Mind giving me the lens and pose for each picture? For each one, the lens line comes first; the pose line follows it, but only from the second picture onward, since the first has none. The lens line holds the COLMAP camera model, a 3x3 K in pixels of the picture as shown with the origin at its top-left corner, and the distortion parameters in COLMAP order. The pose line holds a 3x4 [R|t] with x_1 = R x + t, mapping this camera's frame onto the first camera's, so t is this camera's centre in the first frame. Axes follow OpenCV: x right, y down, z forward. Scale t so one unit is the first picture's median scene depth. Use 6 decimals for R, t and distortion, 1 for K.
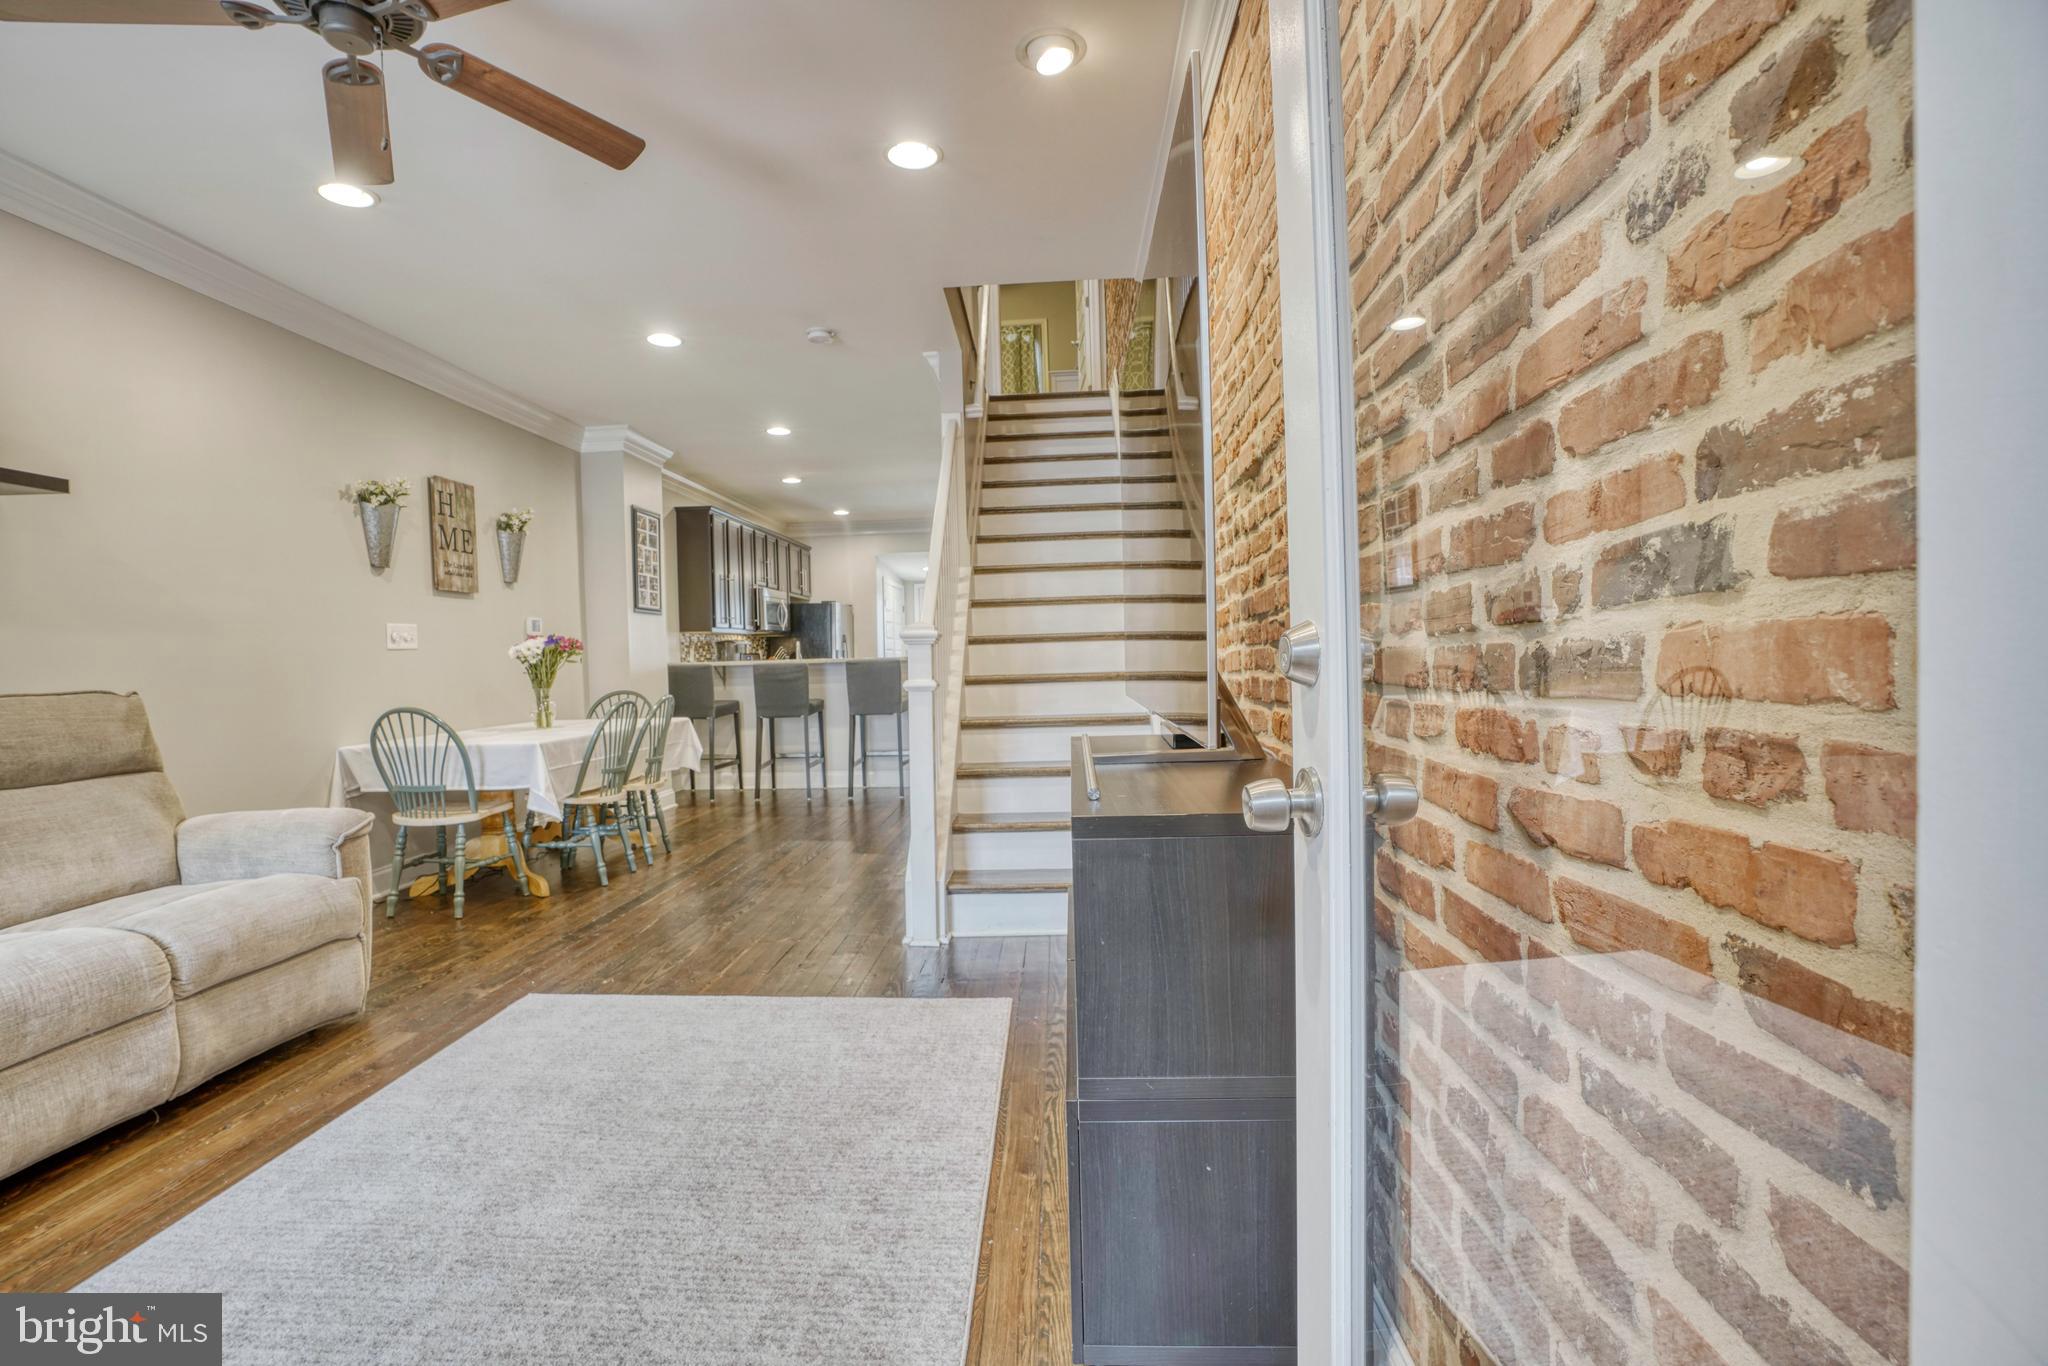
lens RADIAL K [[949.2, 0, 1004.8], [0, 949.2, 687.1], [0, 0, 1]] dist [-0.064807, 0.024046]
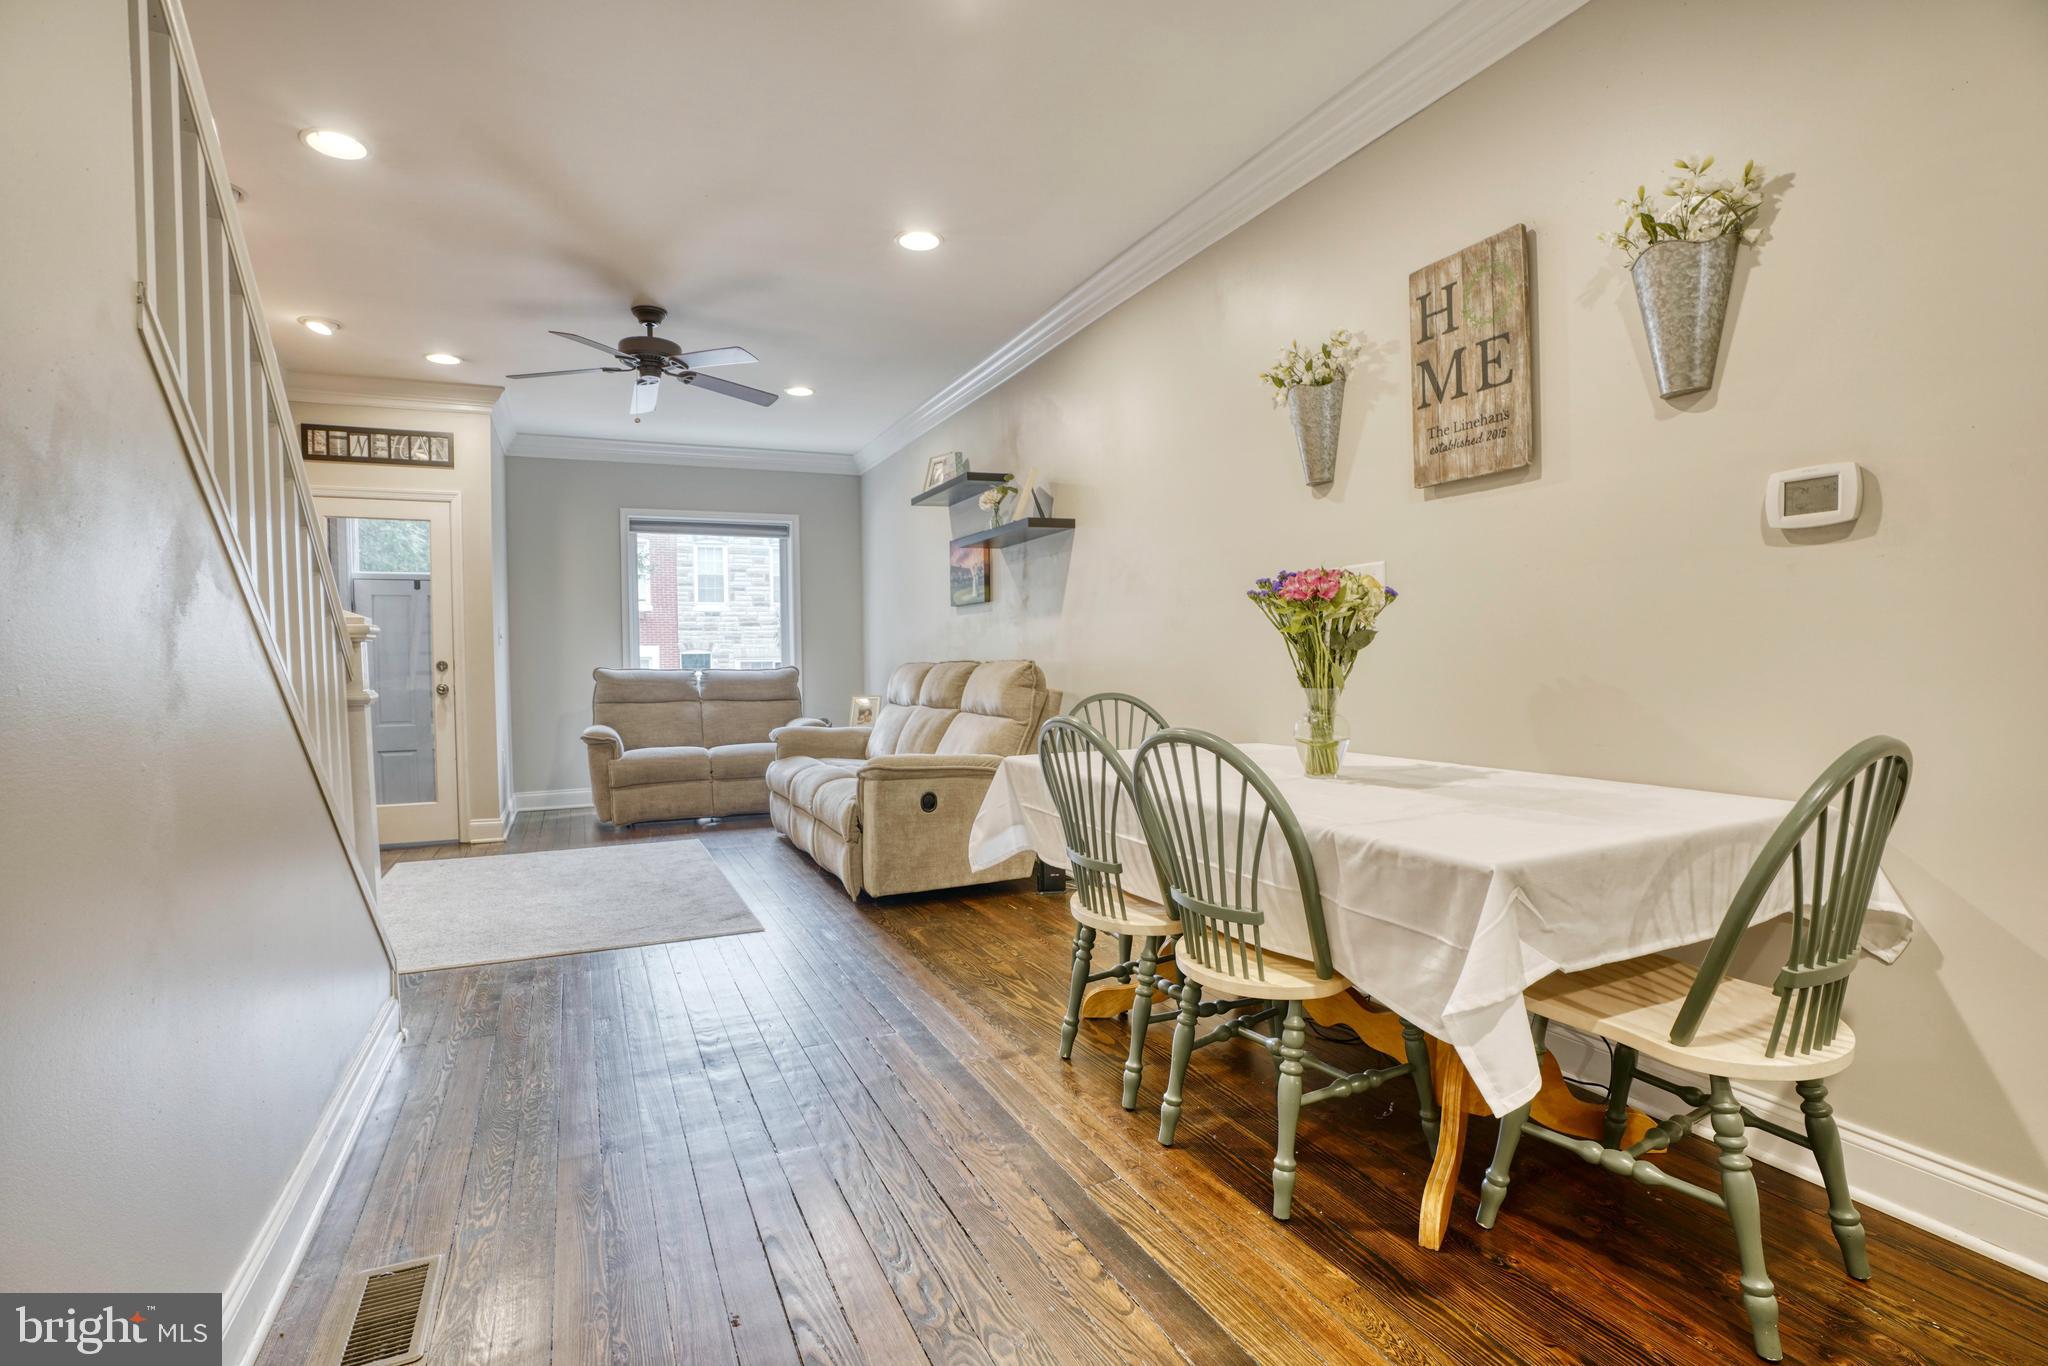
lens RADIAL K [[949.2, 0, 1002.0], [0, 949.2, 685.7], [0, 0, 1]] dist [-0.064807, 0.024046]
pose [[-0.884367, 0.056041, -0.463417, -0.152418], [0.025153, 0.997046, 0.072572, -0.038934], [0.466115, 0.052524, -0.883164, 1.400373]]
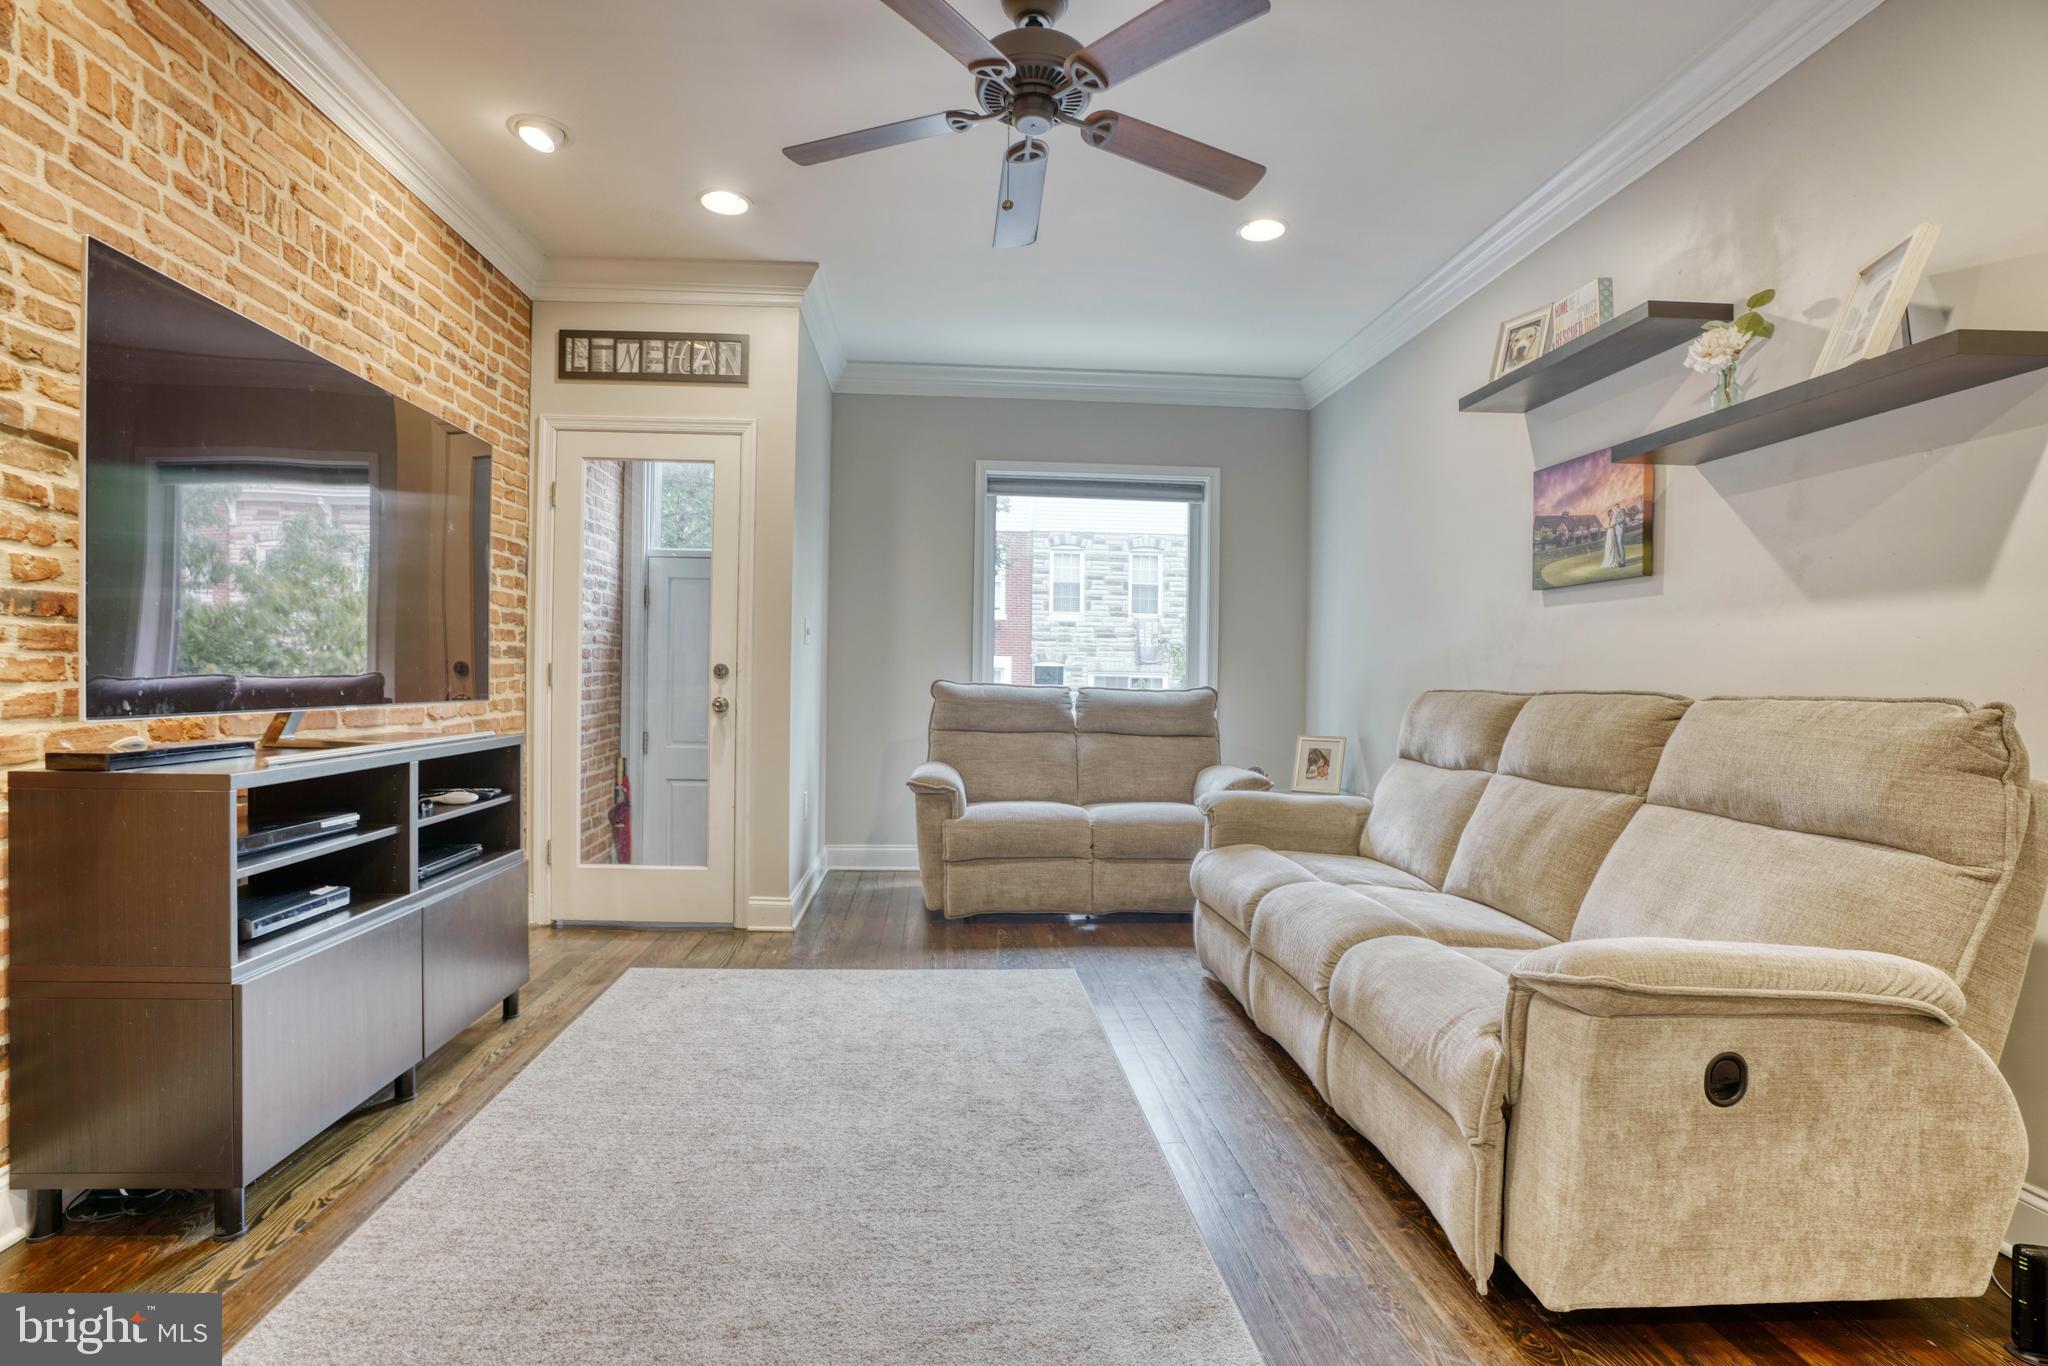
lens RADIAL K [[949.2, 0, 1008.6], [0, 949.2, 684.9], [0, 0, 1]] dist [-0.064807, 0.024046]
pose [[-0.990999, 0.015805, -0.132933, -0.210113], [0.009509, 0.998808, 0.047869, -0.021467], [0.133531, 0.046174, -0.989968, 0.889162]]
